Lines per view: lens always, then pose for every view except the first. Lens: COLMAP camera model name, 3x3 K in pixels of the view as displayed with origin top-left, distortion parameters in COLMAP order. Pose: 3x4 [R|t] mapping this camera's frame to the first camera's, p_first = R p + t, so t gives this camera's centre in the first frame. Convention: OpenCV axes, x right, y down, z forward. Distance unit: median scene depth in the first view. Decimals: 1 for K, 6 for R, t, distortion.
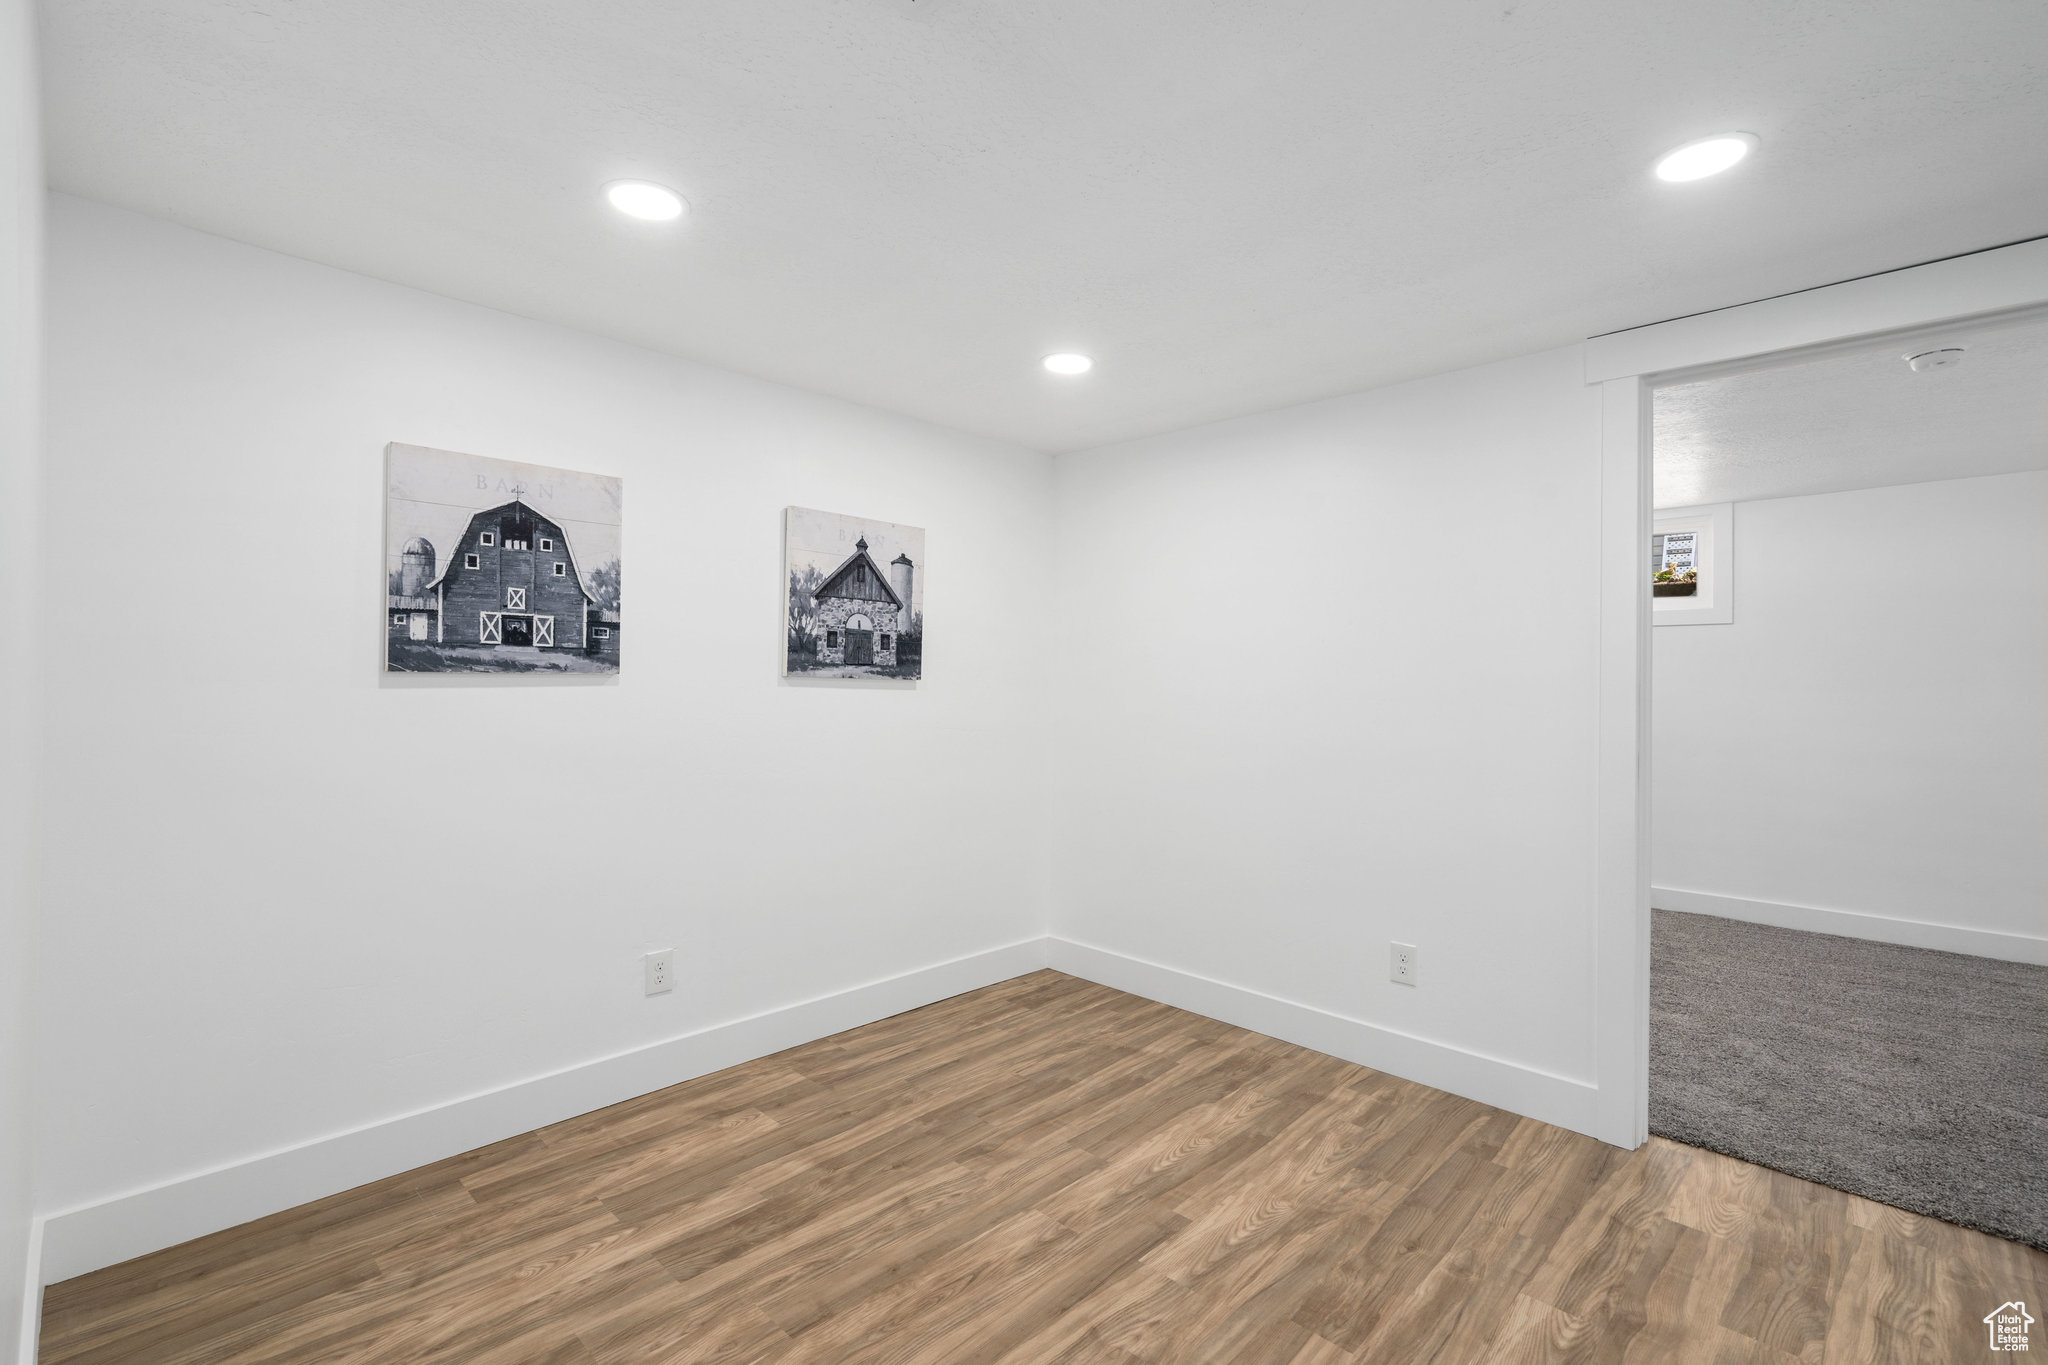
lens RADIAL K [[930.4, 0, 1025.9], [0, 930.4, 678.0], [0, 0, 1]] dist [-0.005893, 0.003035]
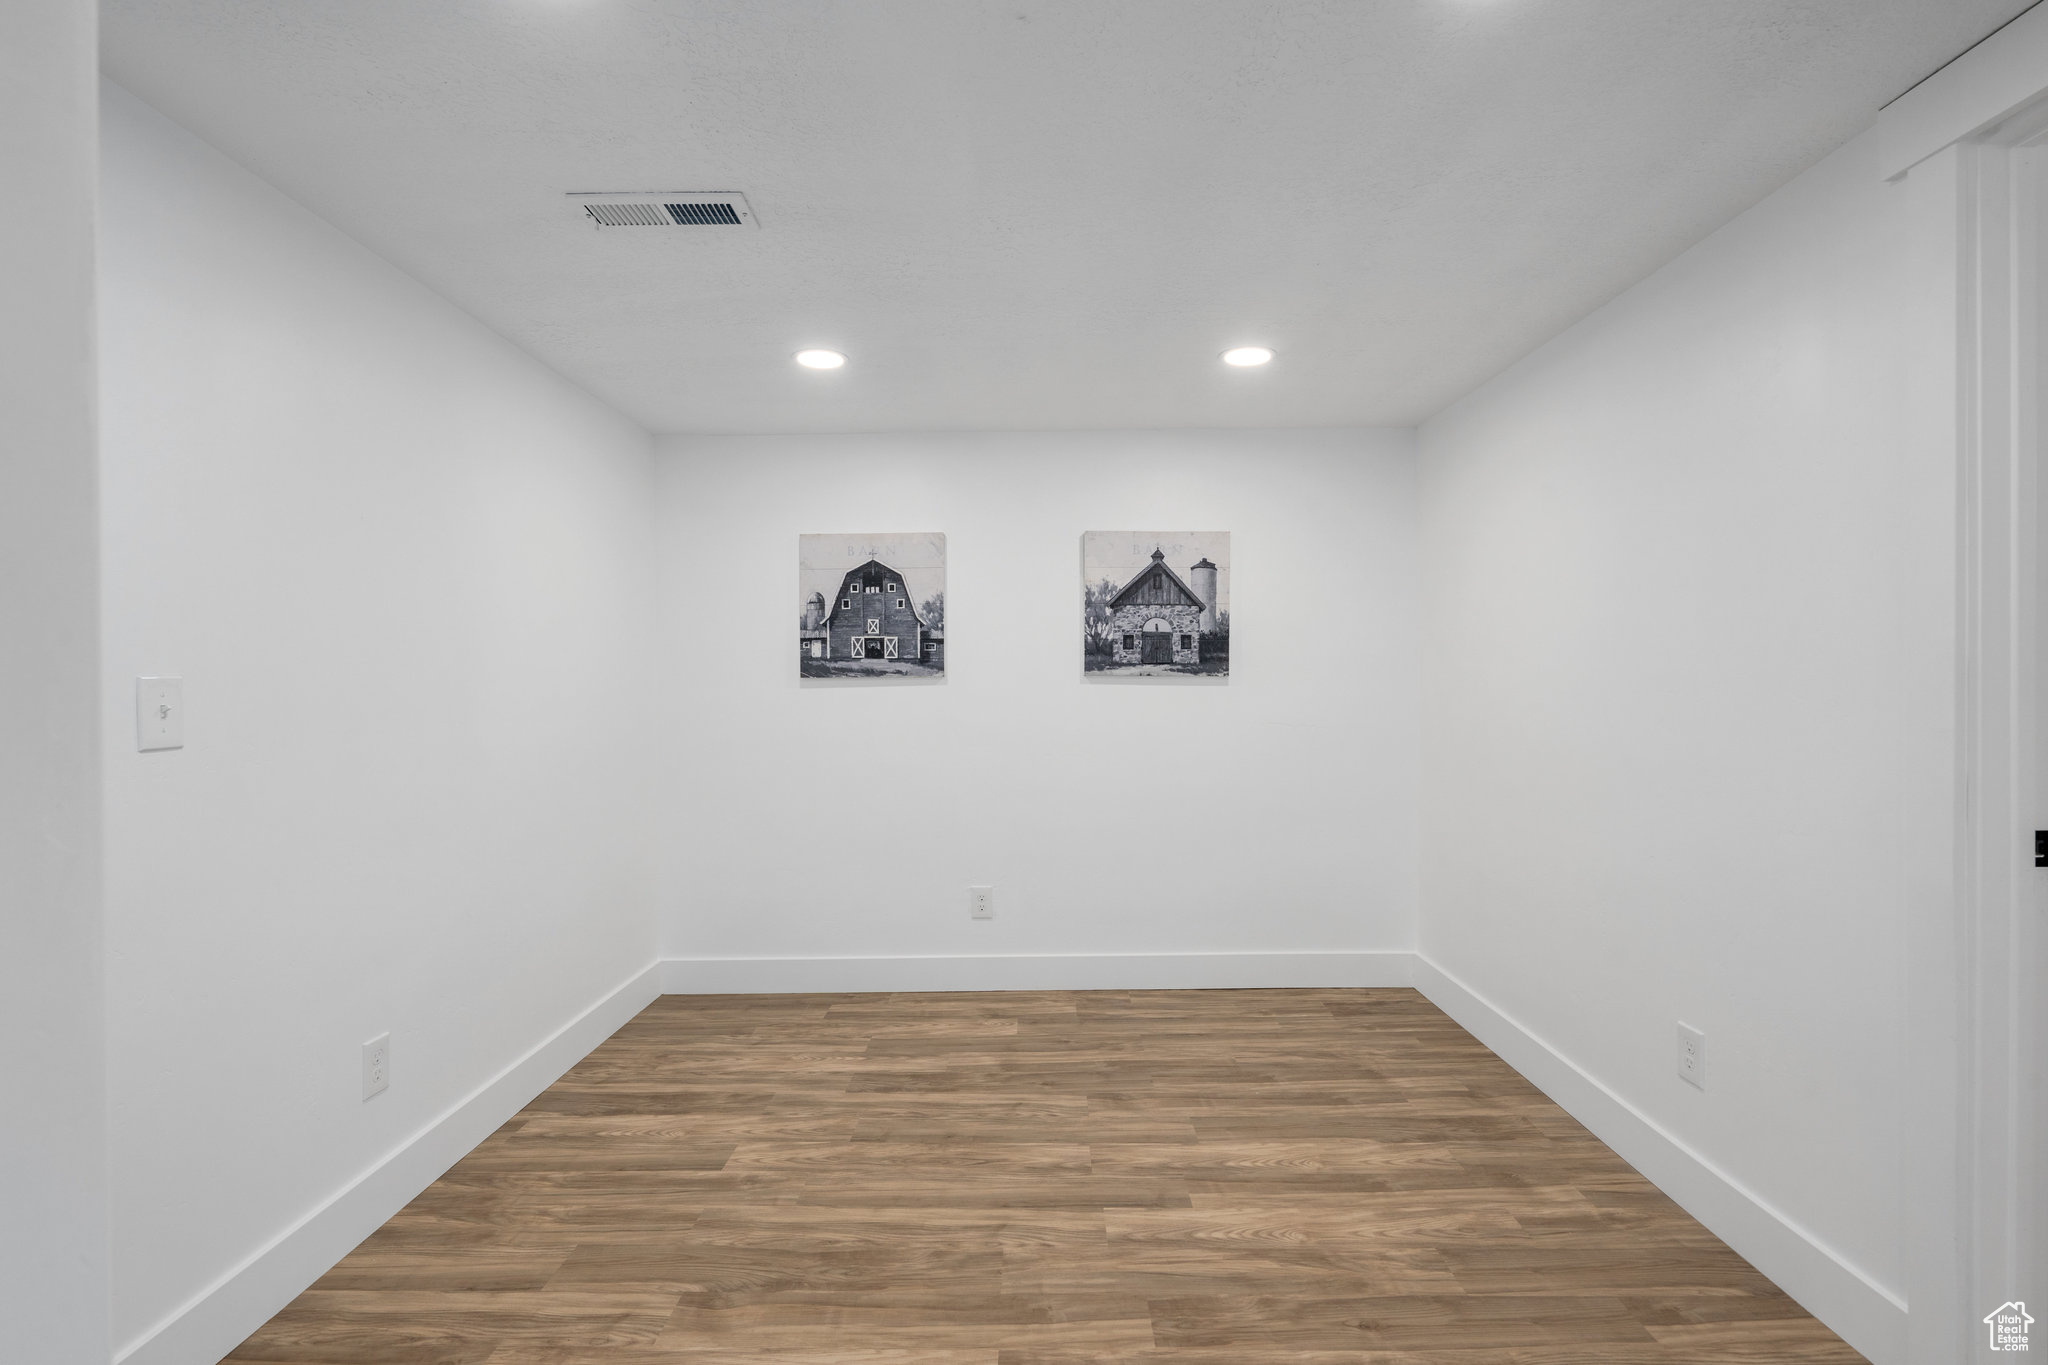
lens RADIAL K [[930.4, 0, 1023.3], [0, 930.4, 685.5], [0, 0, 1]] dist [-0.005893, 0.003035]
pose [[0.691744, -0.011996, -0.722043, 0.669830], [0.017599, 0.999845, 0.000249, 0.011659], [0.721928, -0.012879, 0.691848, 0.149161]]
